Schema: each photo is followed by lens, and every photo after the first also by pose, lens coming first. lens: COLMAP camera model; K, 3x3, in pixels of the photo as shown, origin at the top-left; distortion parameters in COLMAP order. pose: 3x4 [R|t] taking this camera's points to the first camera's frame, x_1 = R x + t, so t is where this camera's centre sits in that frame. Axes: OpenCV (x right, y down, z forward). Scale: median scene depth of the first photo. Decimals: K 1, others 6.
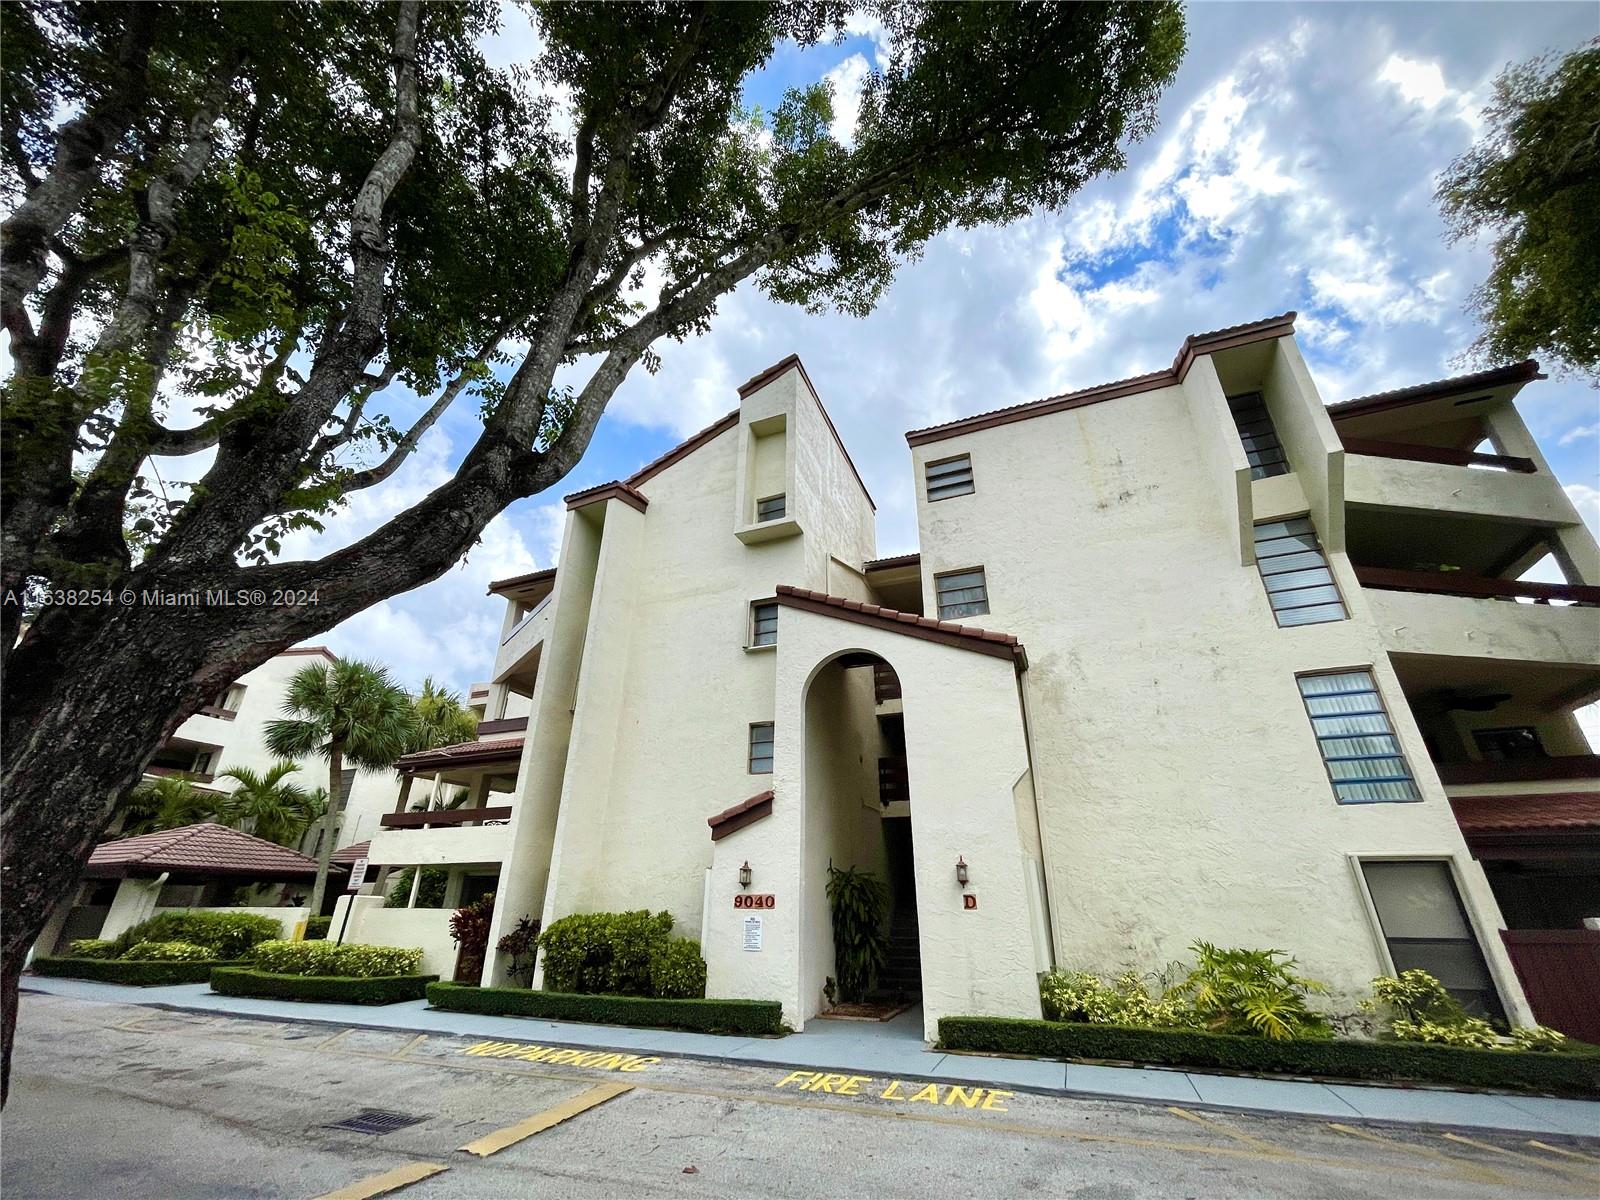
lens RADIAL K [[647.2, 0, 799.7], [0, 647.2, 610.7], [0, 0, 1]] dist [0.000305, -0.000036]
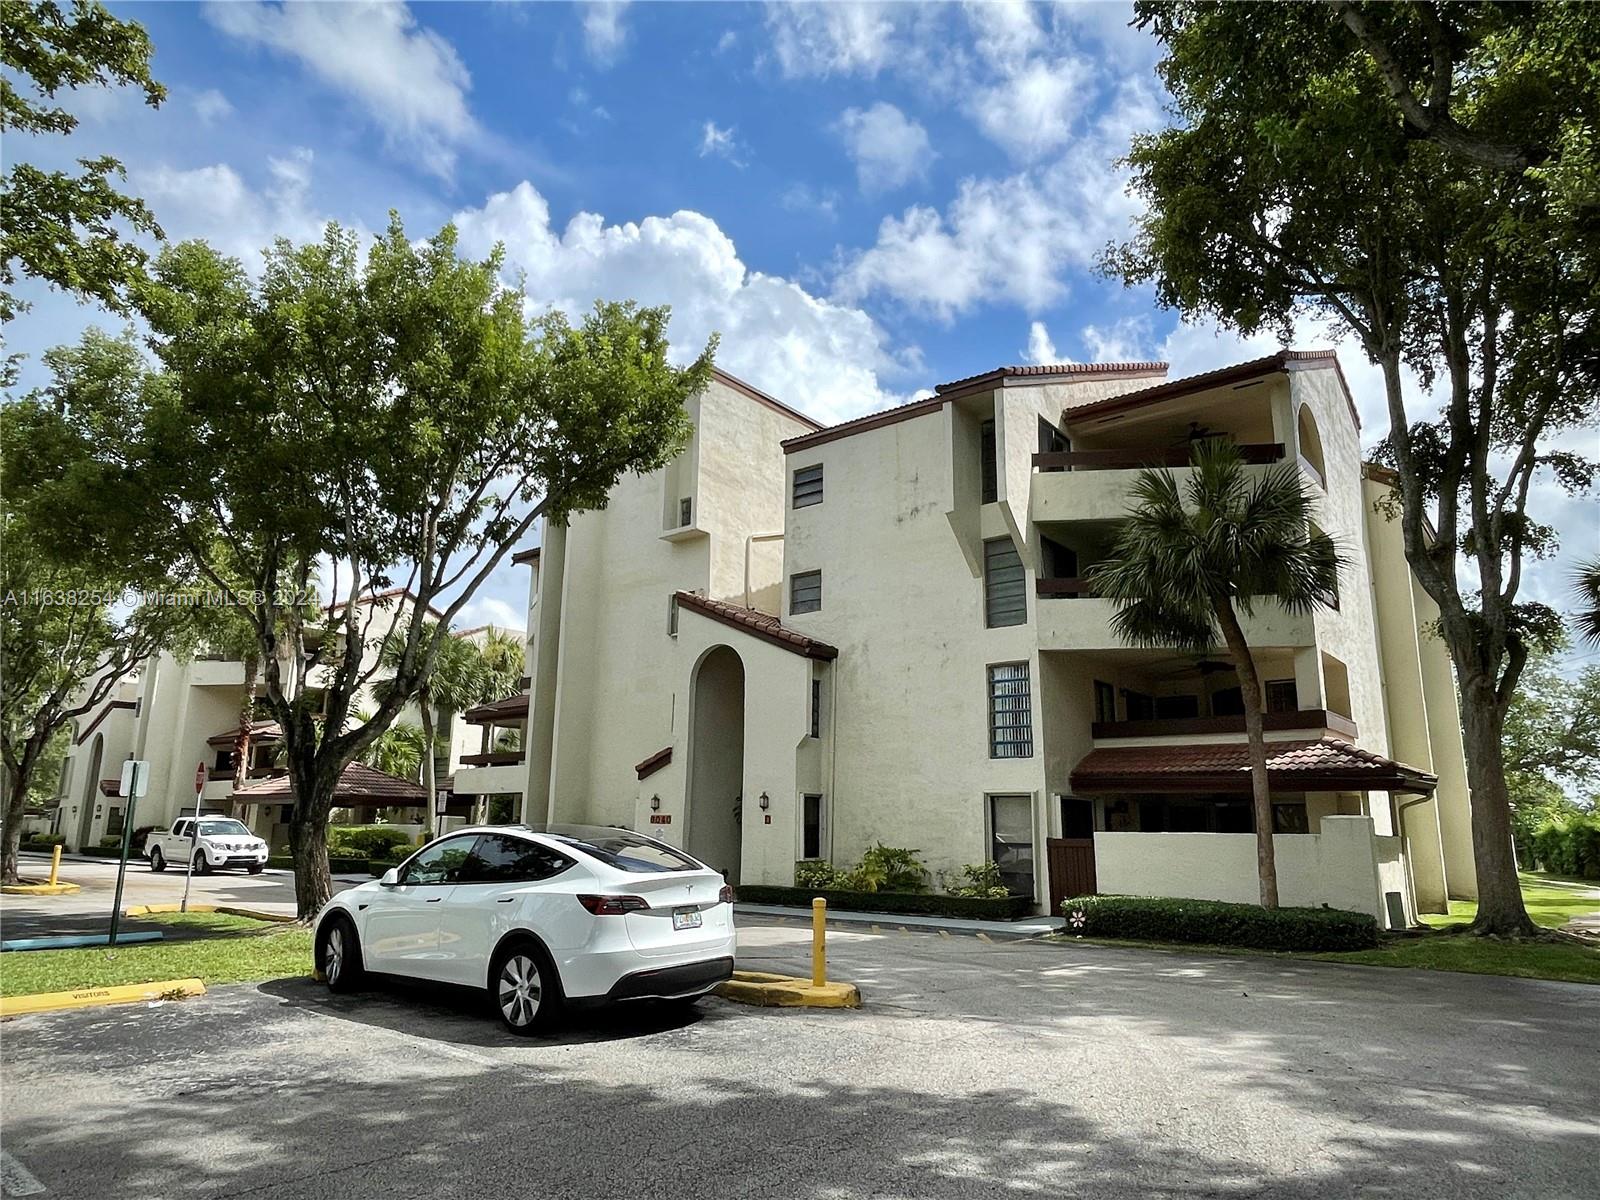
lens RADIAL K [[1051.1, 0, 800.0], [0, 1051.1, 600.0], [0, 0, 1]] dist [-0.001695, -0.000352]
pose [[0.953047, -0.055204, -0.297747, 0.889926], [0.114033, 0.976290, 0.183993, -0.409417], [0.280530, -0.209307, 0.936746, -0.969825]]
